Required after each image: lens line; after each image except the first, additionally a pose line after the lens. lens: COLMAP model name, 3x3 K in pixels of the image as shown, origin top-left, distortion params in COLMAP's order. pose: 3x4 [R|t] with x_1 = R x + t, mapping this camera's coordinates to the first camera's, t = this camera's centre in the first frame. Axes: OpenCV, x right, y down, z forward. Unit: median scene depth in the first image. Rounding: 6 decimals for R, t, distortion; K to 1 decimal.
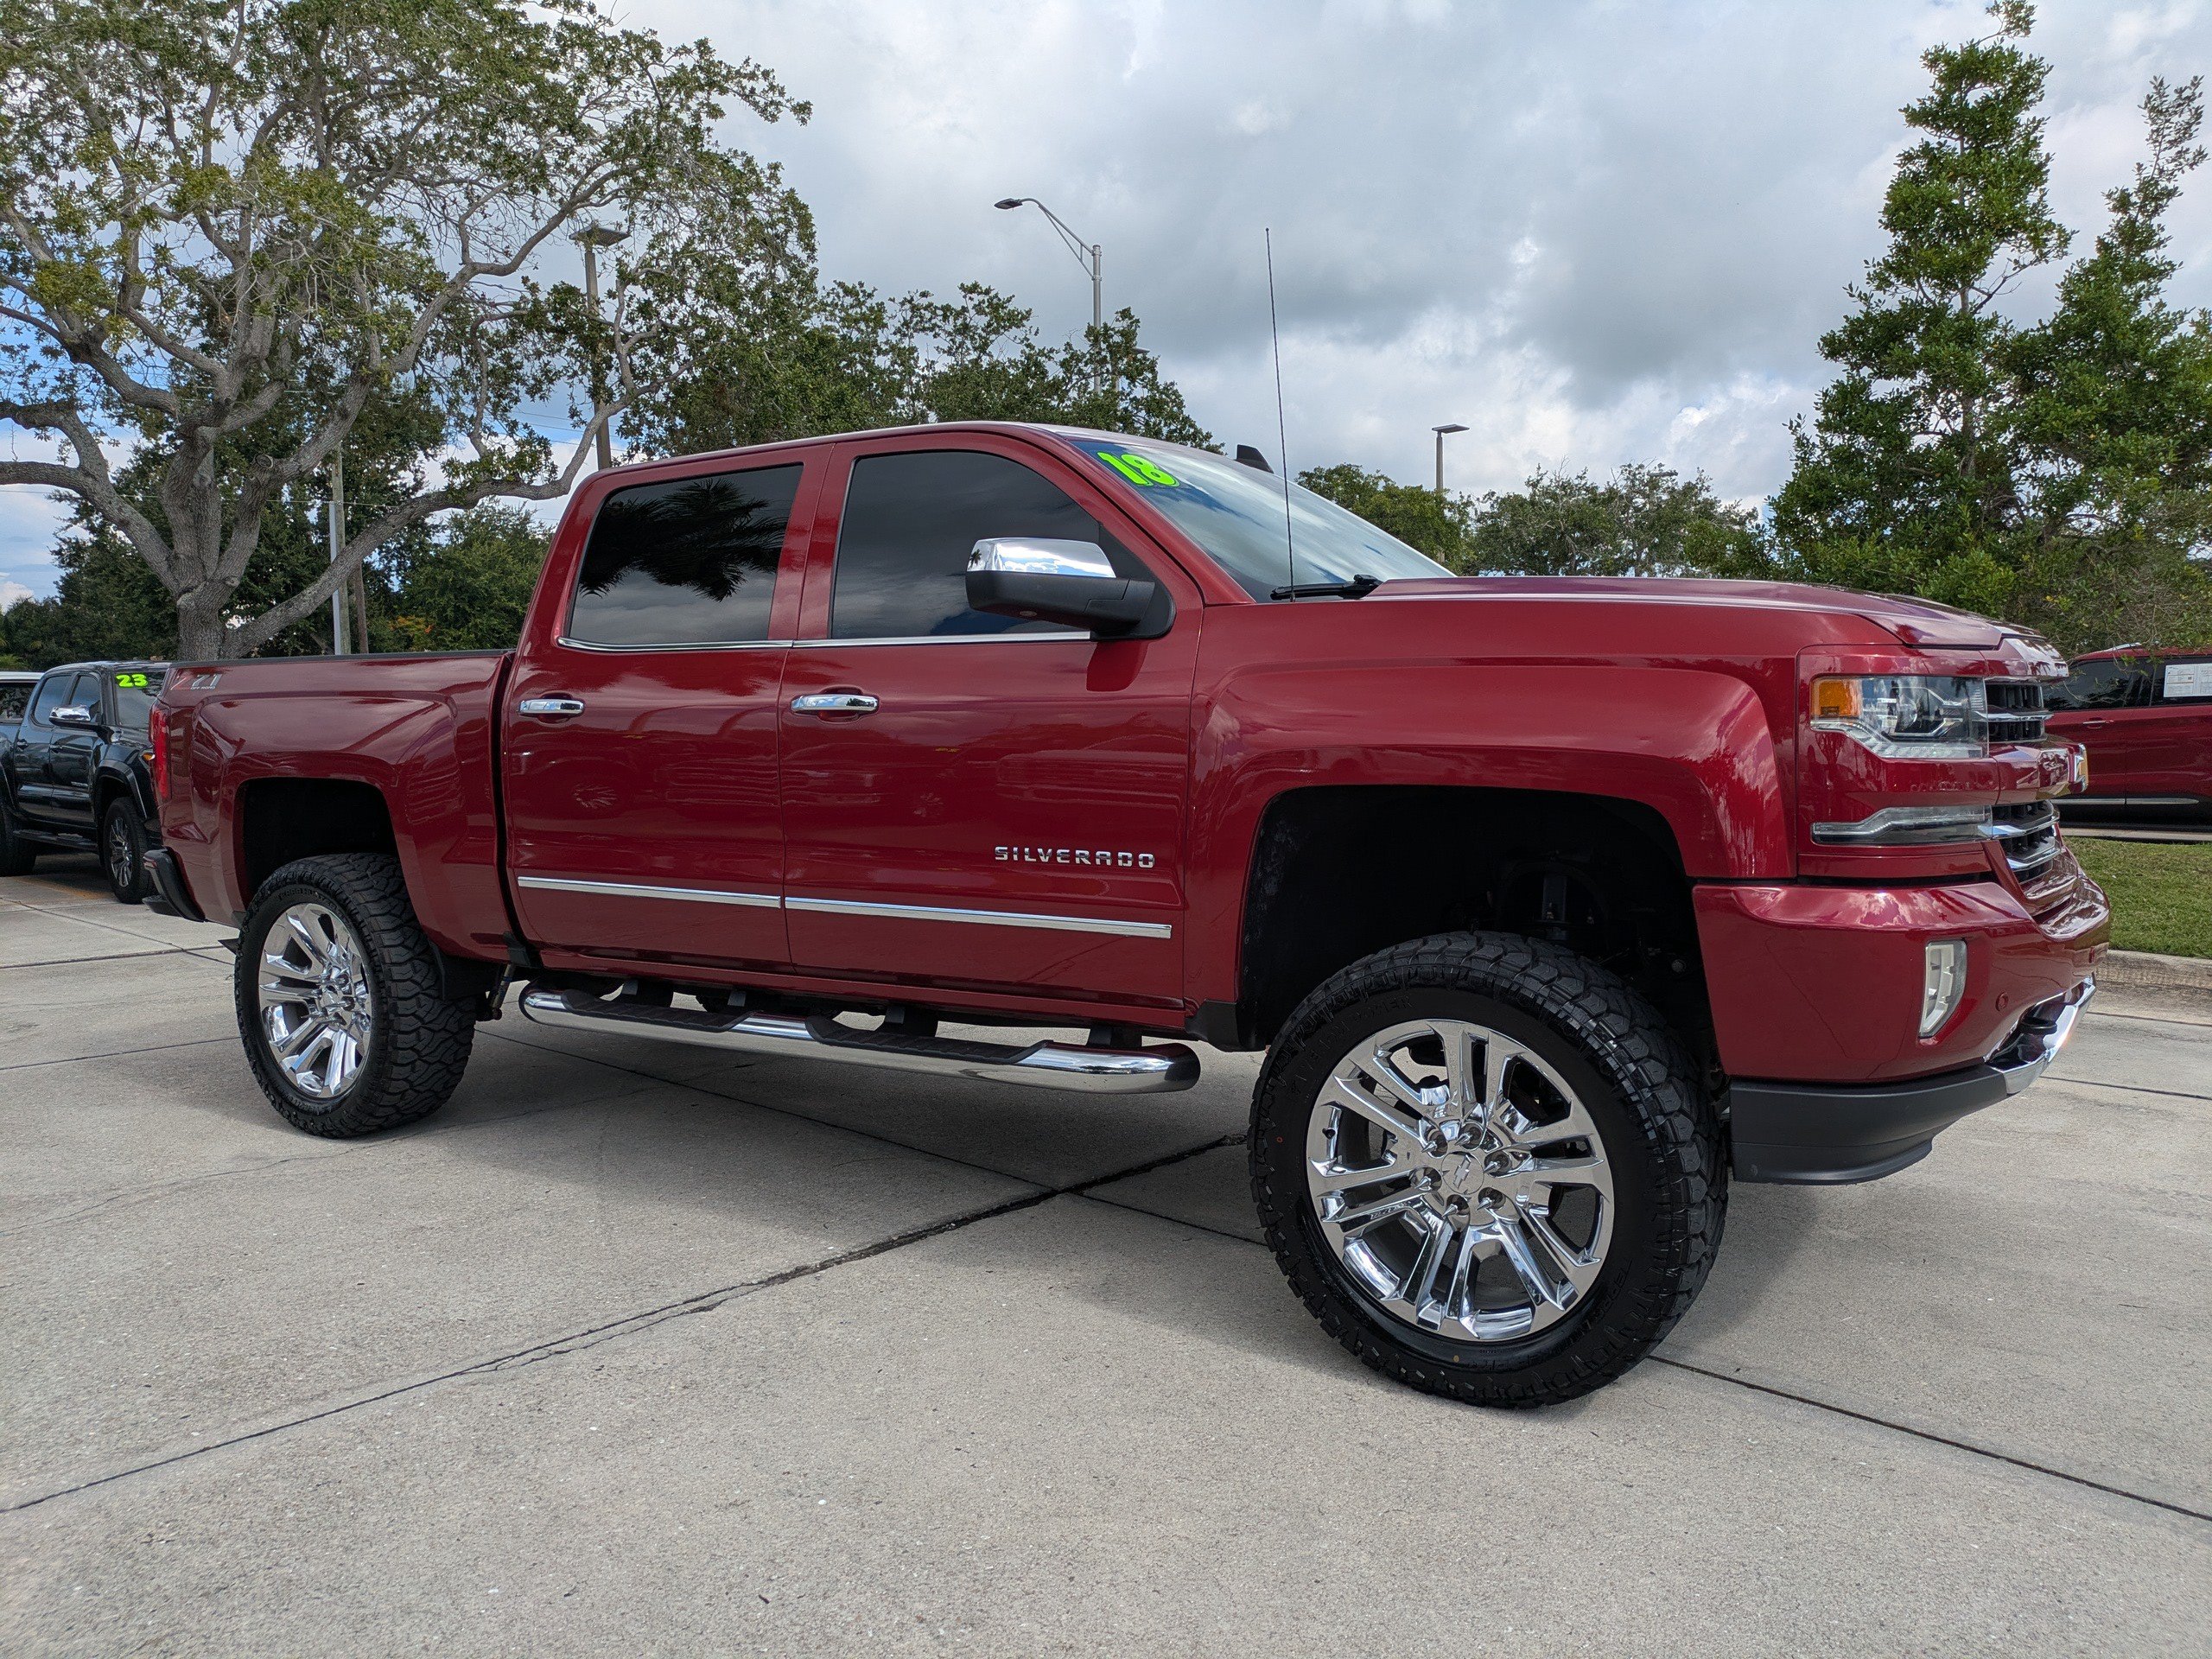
lens RADIAL K [[1630.0, 0, 1134.1], [0, 1630.0, 852.9], [0, 0, 1]] dist [0.044118, -0.026674]
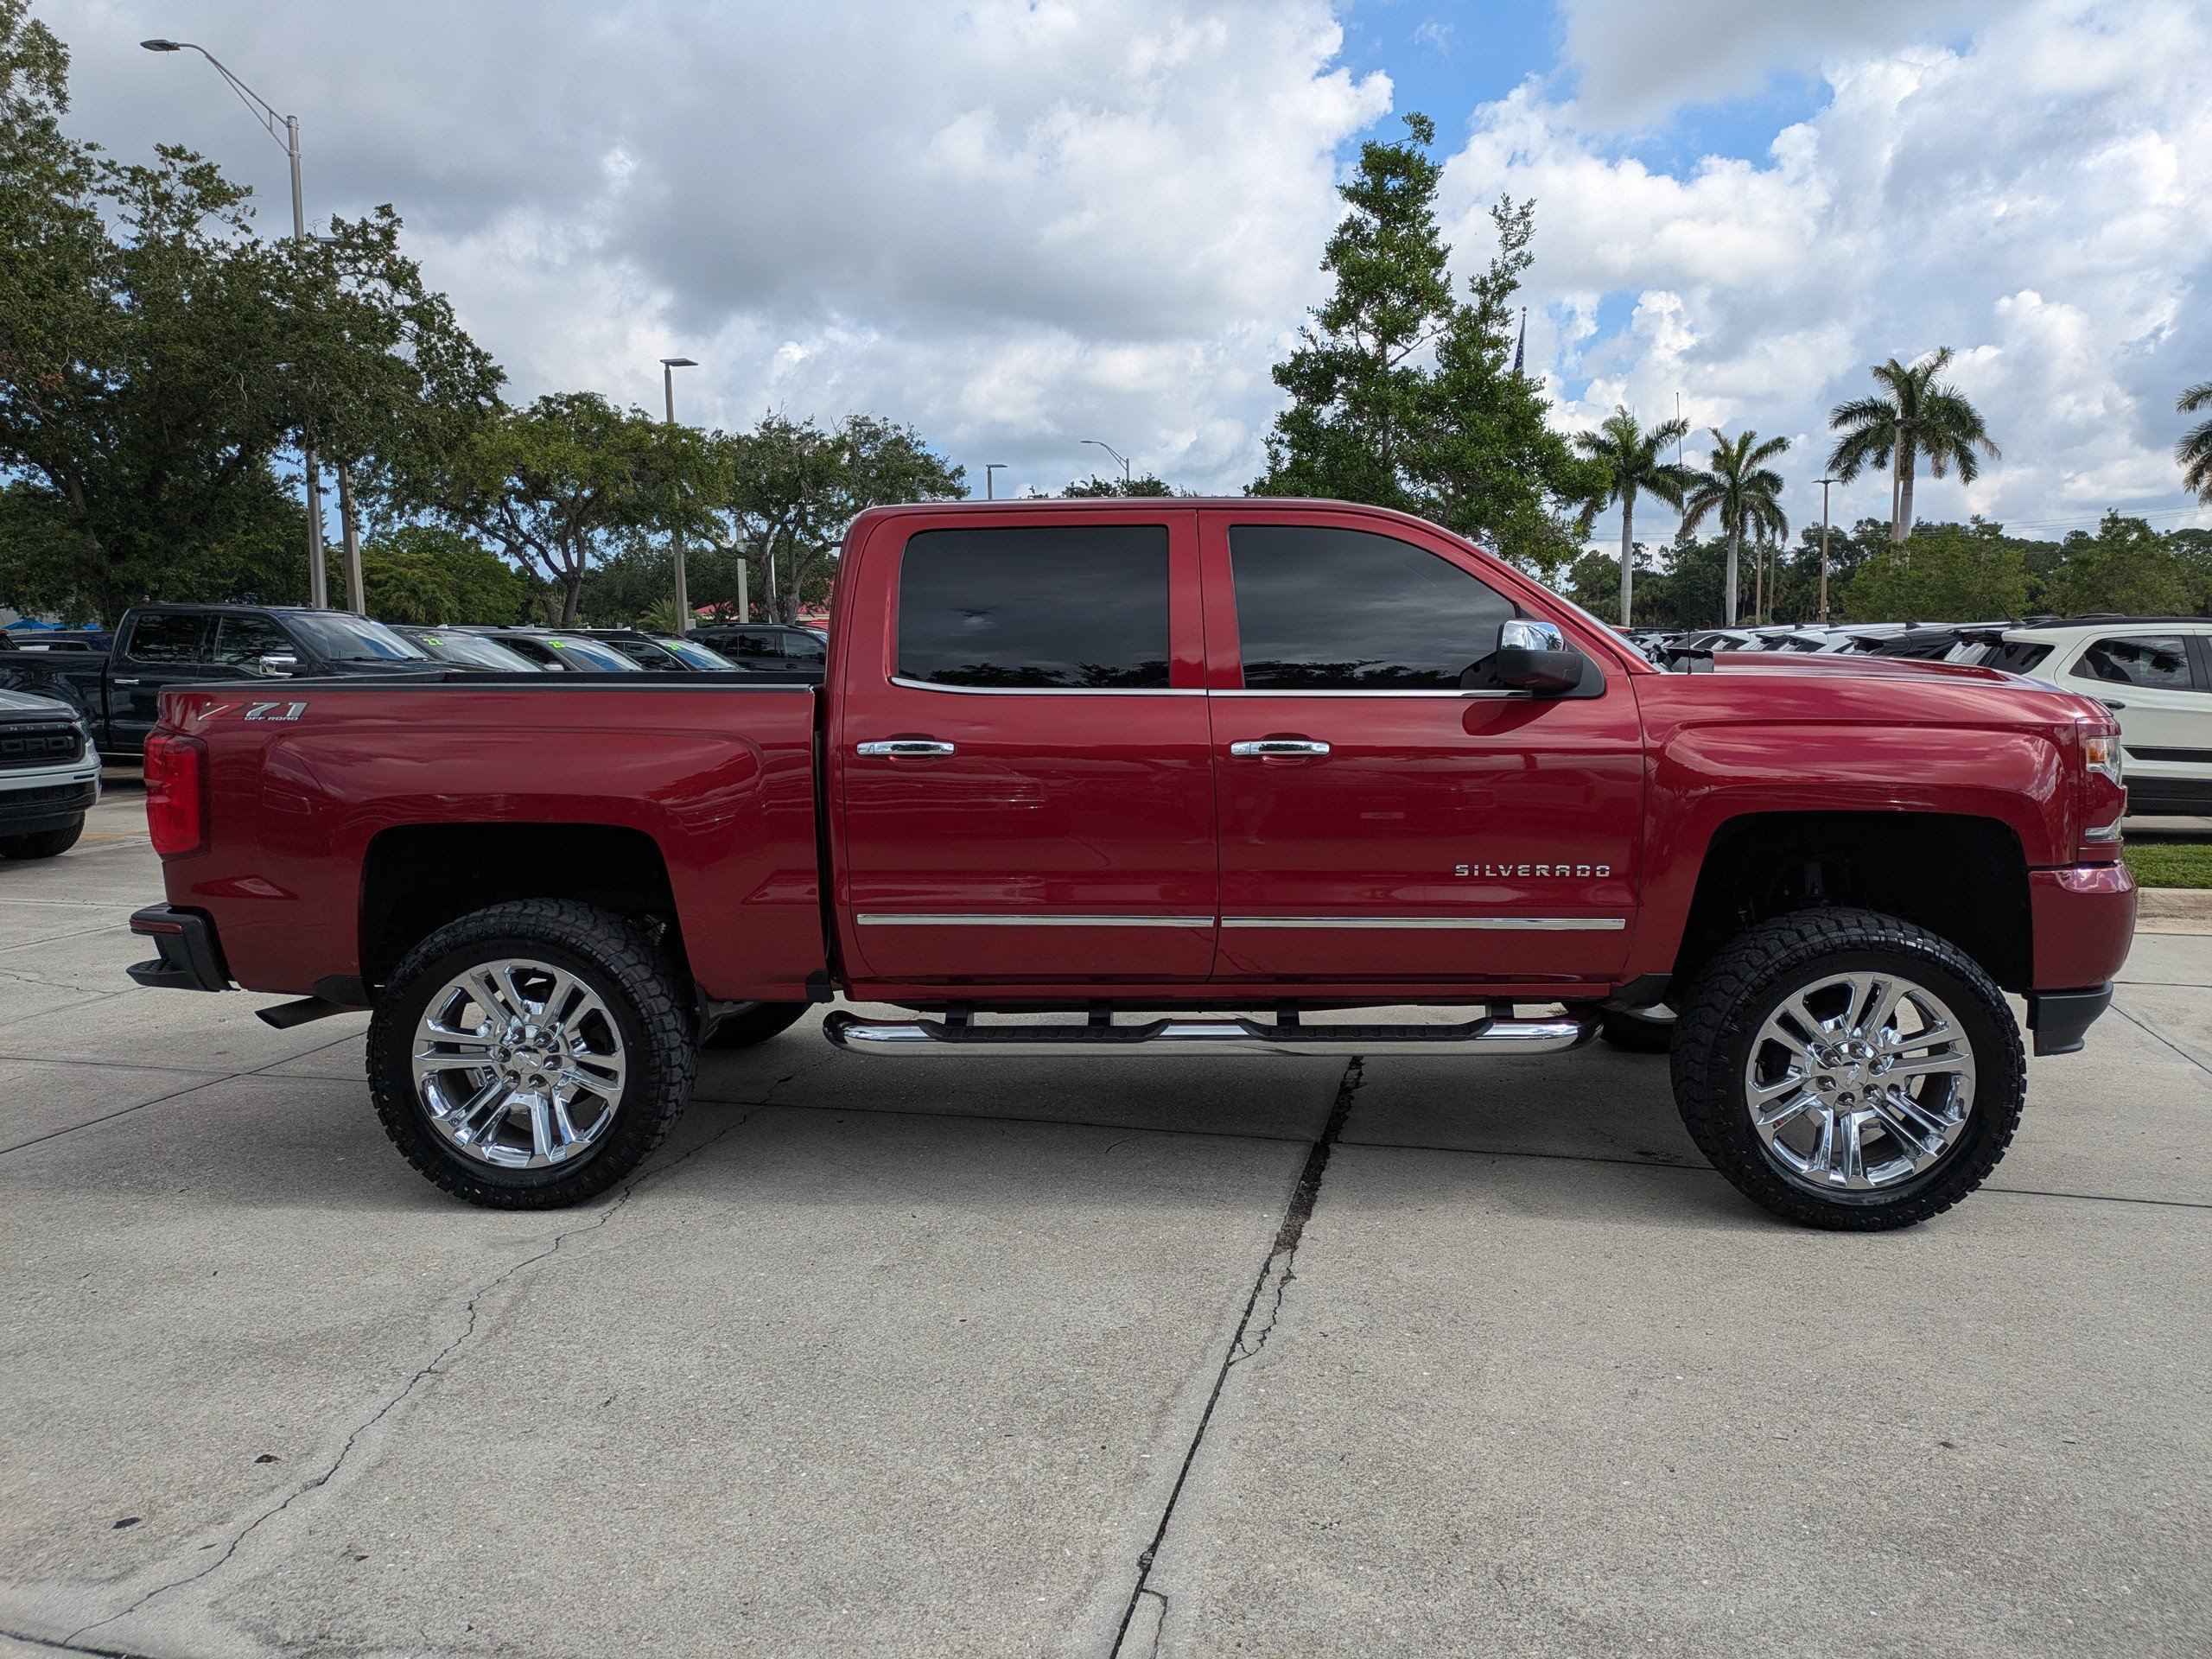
lens RADIAL K [[1630.0, 0, 1137.0], [0, 1630.0, 834.0], [0, 0, 1]] dist [0.044118, -0.026674]
pose [[0.862009, -0.053875, 0.504021, -0.311744], [0.037440, 0.998387, 0.042685, -0.030357], [-0.505508, -0.017924, 0.862636, 0.020294]]
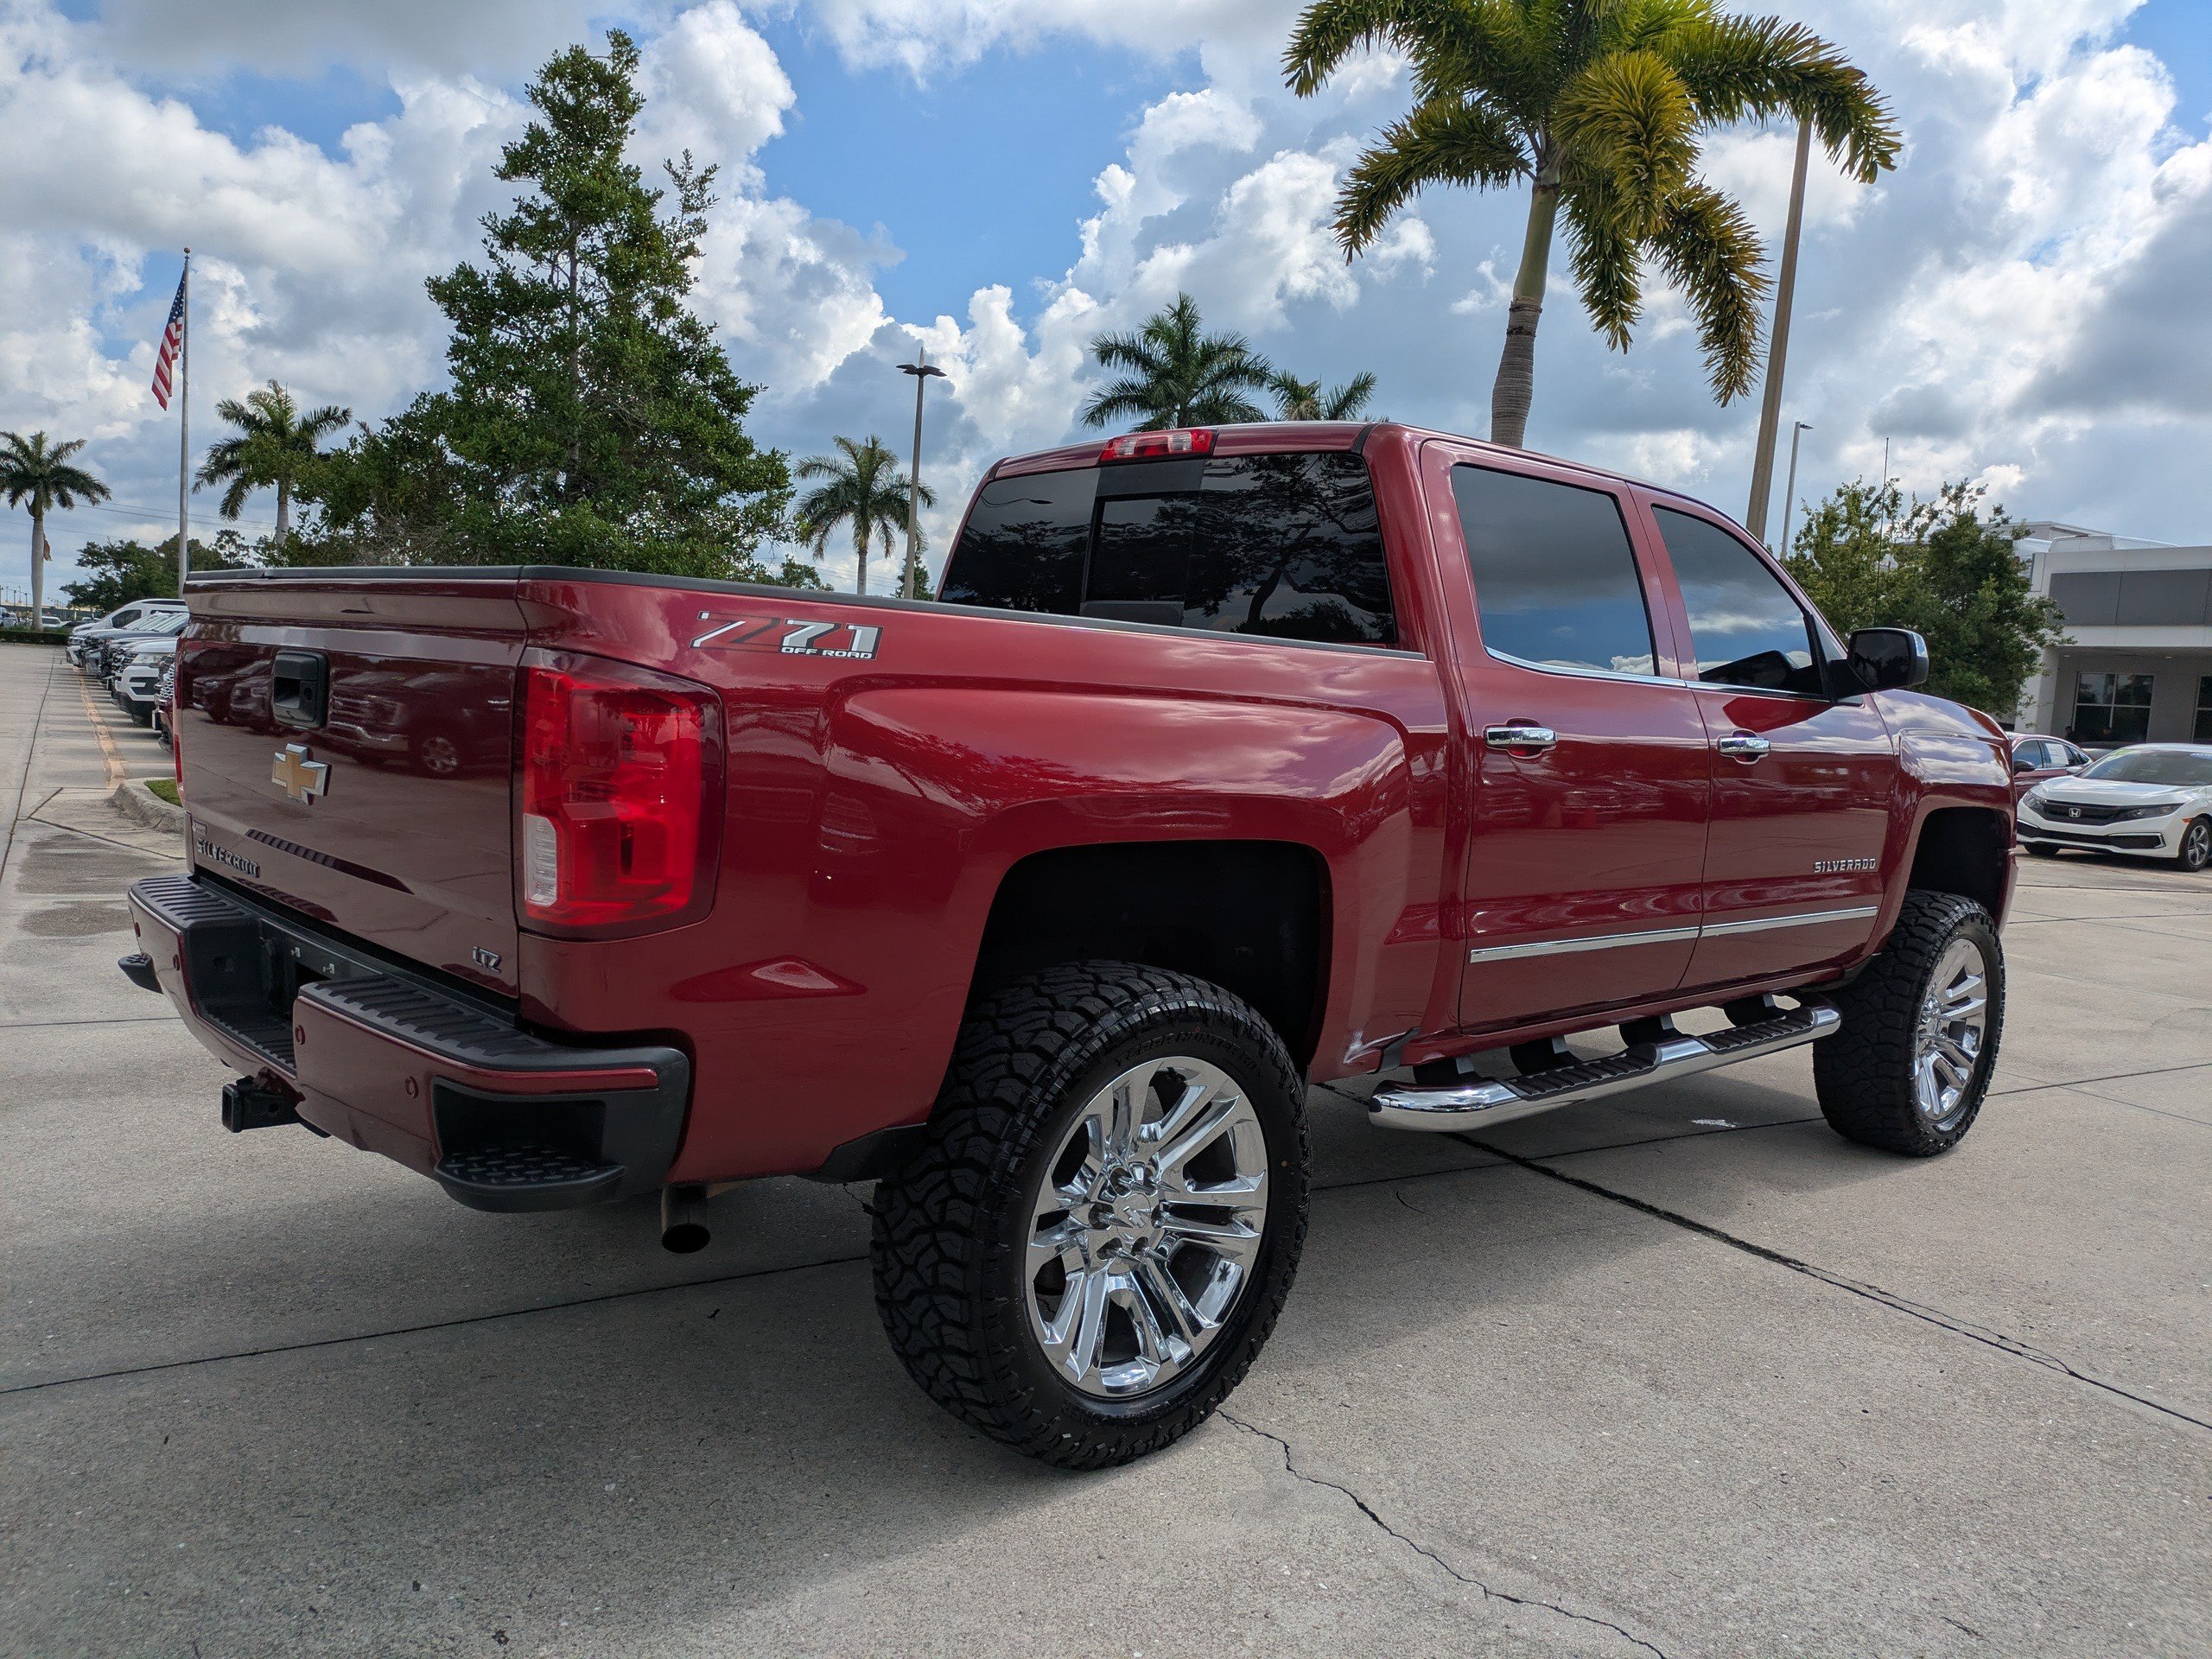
lens RADIAL K [[1630.0, 0, 1100.7], [0, 1630.0, 839.9], [0, 0, 1]] dist [0.044118, -0.026674]
pose [[0.240946, -0.065788, 0.968306, -0.498120], [0.018774, 0.997829, 0.063123, -0.038396], [-0.970357, 0.002970, 0.241658, 0.419125]]
